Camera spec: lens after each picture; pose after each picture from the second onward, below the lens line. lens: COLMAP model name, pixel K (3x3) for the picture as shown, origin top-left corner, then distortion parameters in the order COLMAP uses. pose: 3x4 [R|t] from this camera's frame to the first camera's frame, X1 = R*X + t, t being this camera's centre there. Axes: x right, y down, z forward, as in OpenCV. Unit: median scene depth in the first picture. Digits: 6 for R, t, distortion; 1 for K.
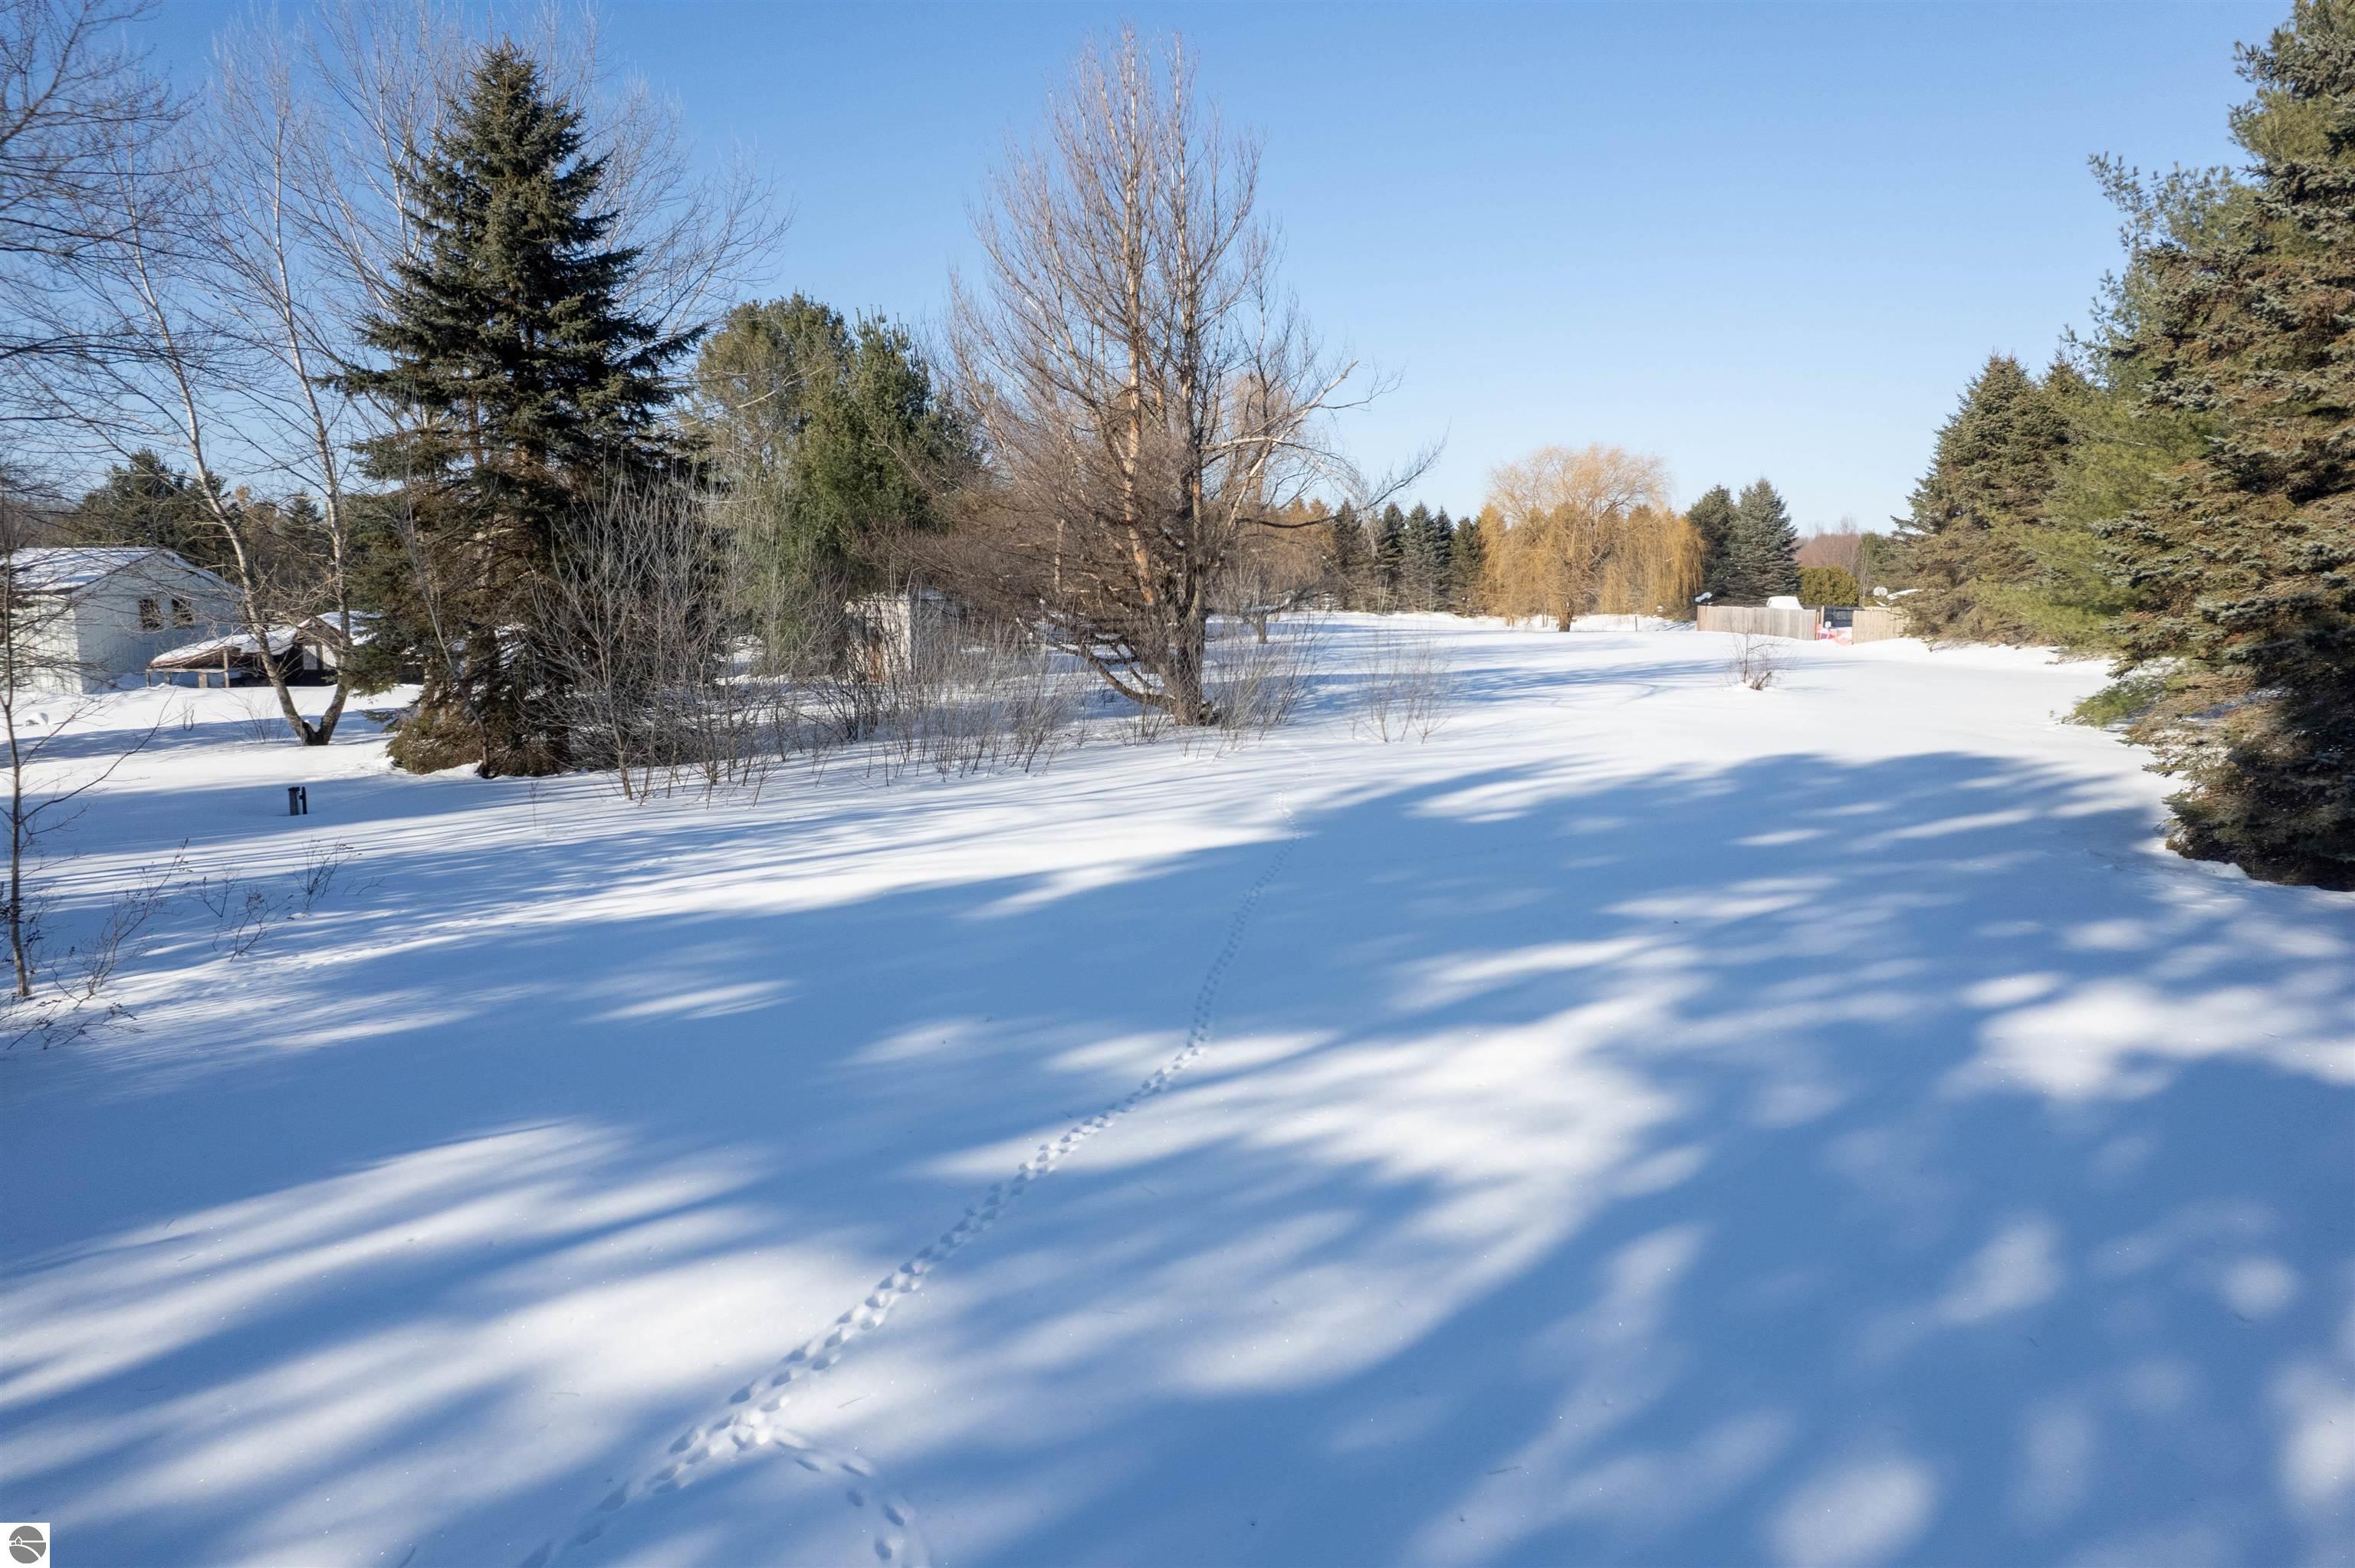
lens RADIAL K [[1507.0, 0, 1169.5], [0, 1507.0, 808.9], [0, 0, 1]] dist [-0.057918, 0.054765]
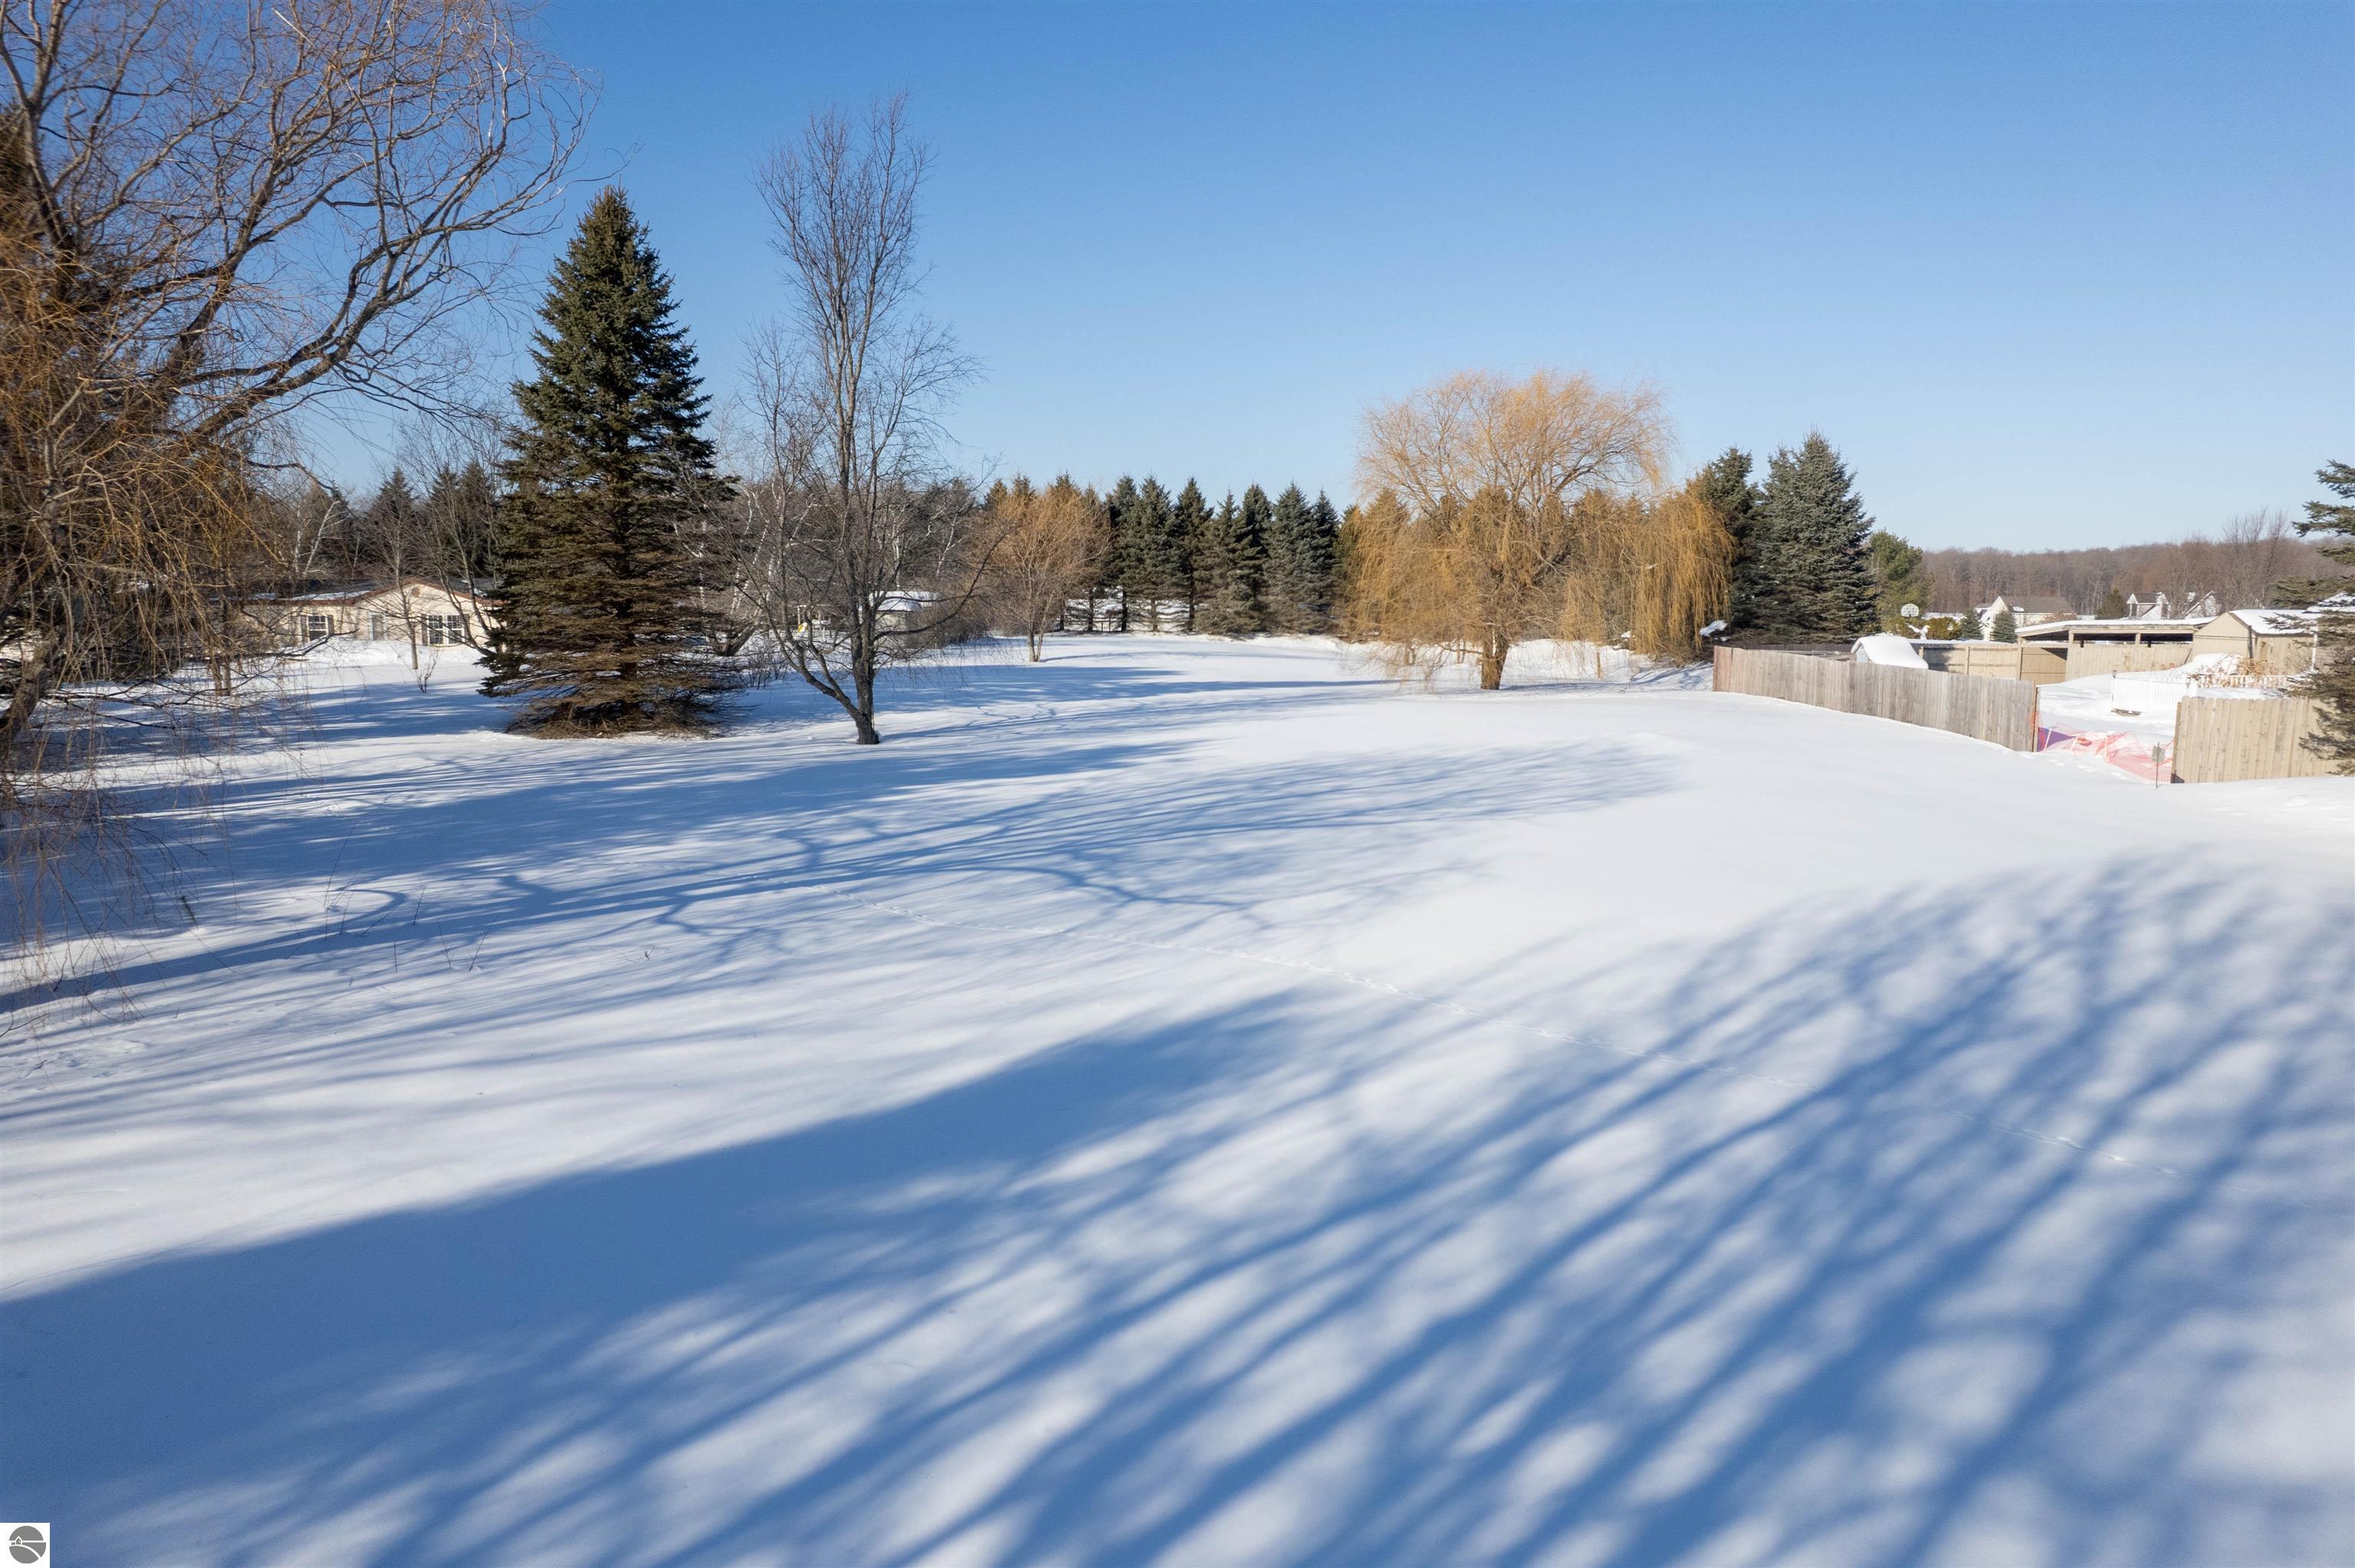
lens RADIAL K [[1507.0, 0, 1189.8], [0, 1507.0, 789.1], [0, 0, 1]] dist [-0.057918, 0.054765]
pose [[0.997974, 0.002085, 0.063585, 0.100533], [-0.001170, 0.999895, -0.014426, -0.064698], [-0.063609, 0.014322, 0.997872, 0.390526]]
